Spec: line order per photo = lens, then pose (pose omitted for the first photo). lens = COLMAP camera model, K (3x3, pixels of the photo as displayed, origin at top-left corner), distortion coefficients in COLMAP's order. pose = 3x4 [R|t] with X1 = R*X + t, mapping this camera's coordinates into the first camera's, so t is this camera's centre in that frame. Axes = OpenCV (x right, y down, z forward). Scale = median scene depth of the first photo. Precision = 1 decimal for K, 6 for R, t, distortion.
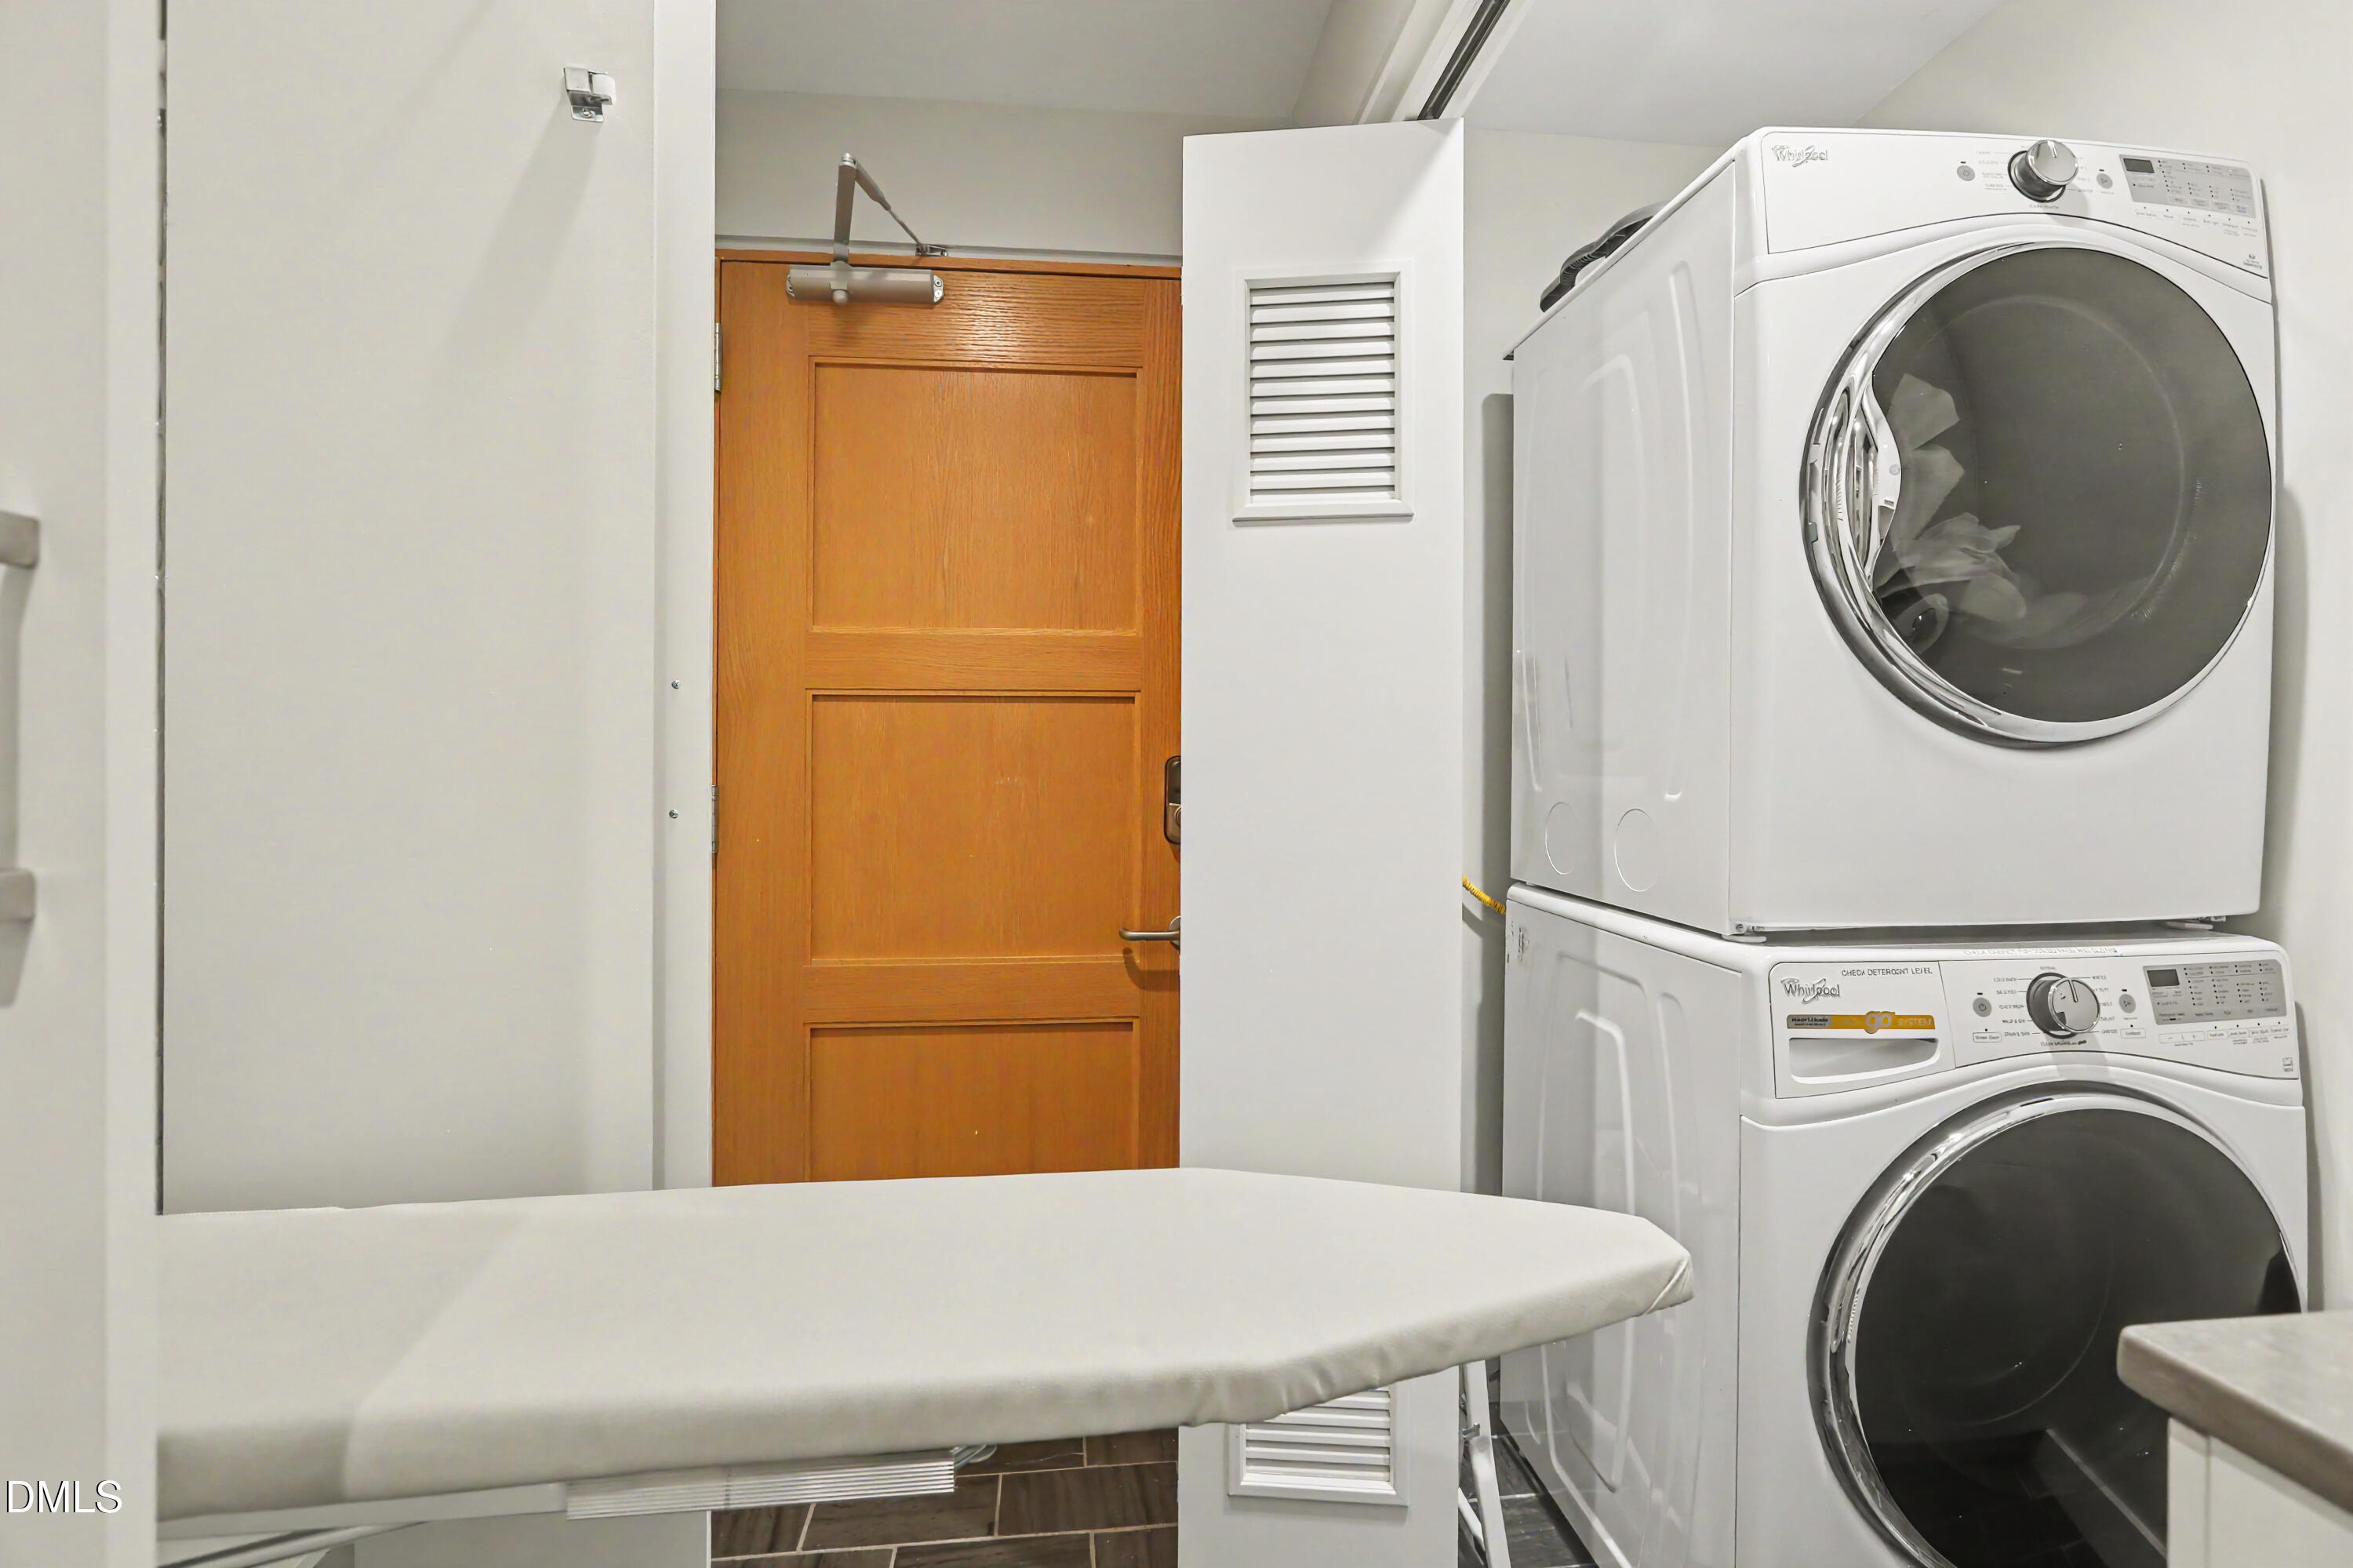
lens RADIAL K [[1075.6, 0, 1162.4], [0, 1075.6, 748.7], [0, 0, 1]] dist [-0.004171, -0.000044]
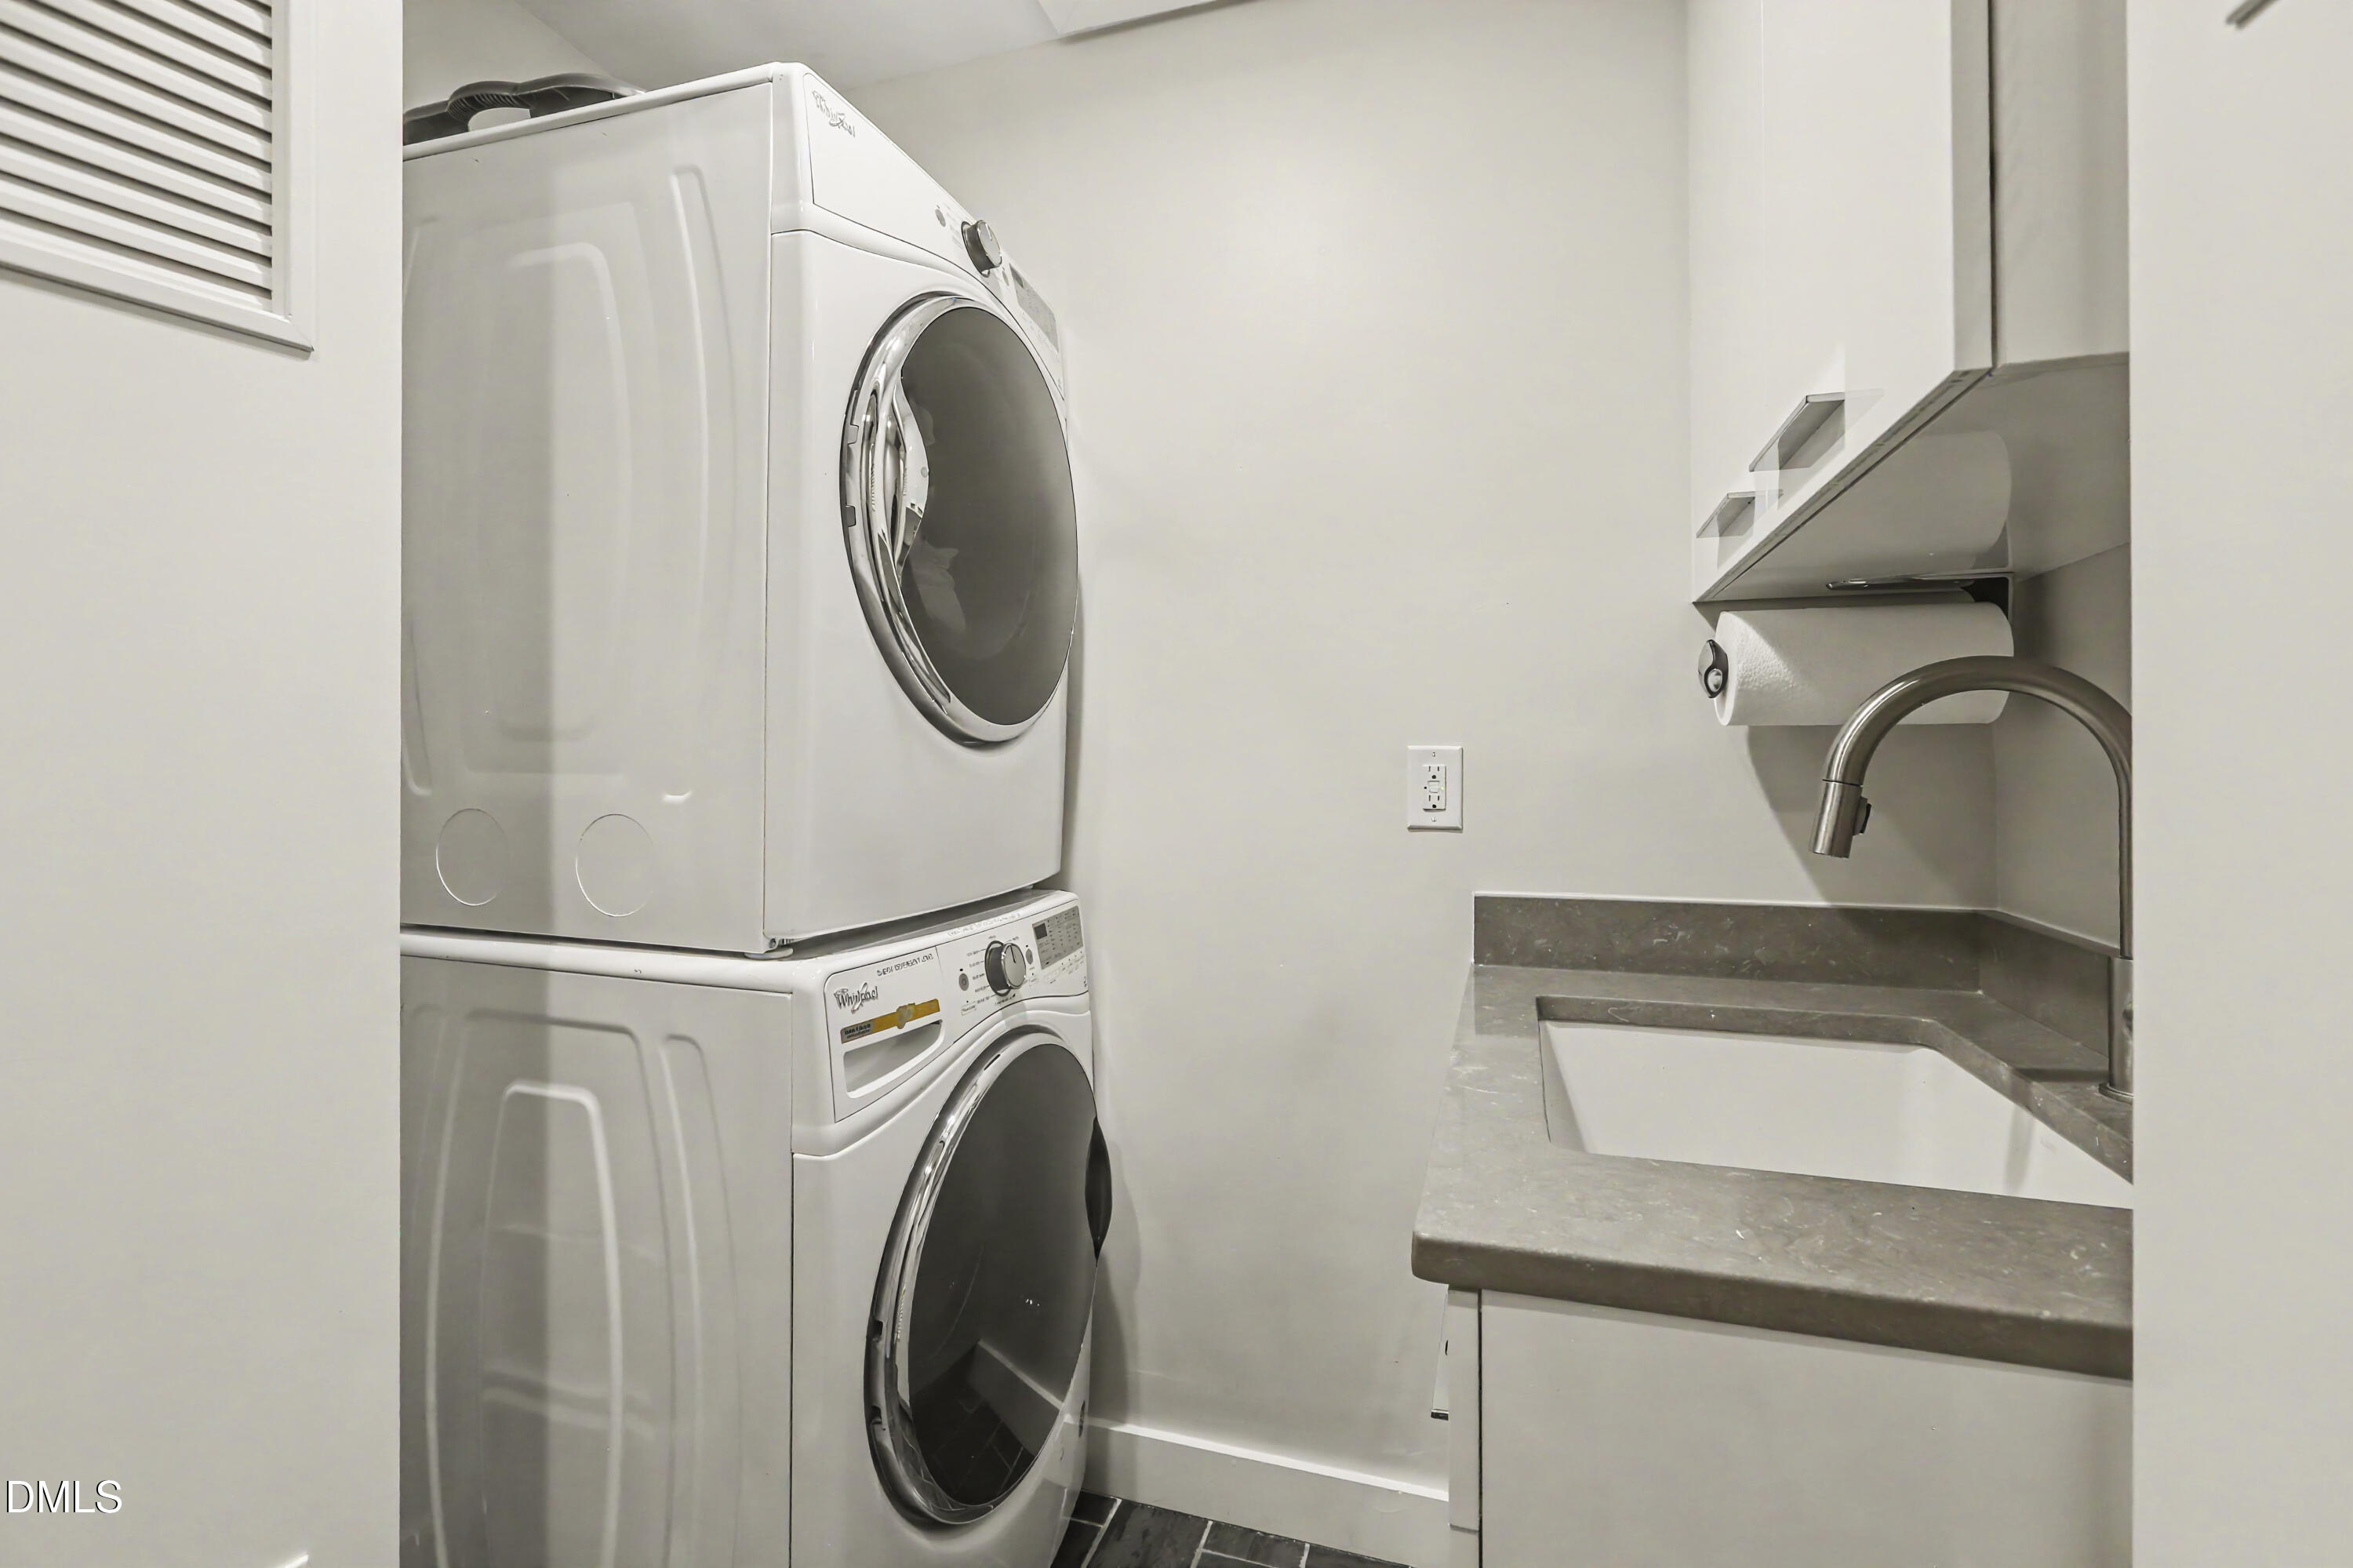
lens RADIAL K [[1059.8, 0, 1174.3], [0, 1059.8, 755.6], [0, 0, 1]] dist [-0.003176, -0.000519]
pose [[0.402806, 0.008534, 0.915245, -0.139431], [-0.019864, 0.999803, -0.000580, 0.005099], [-0.915070, -0.017946, 0.402896, 0.353686]]
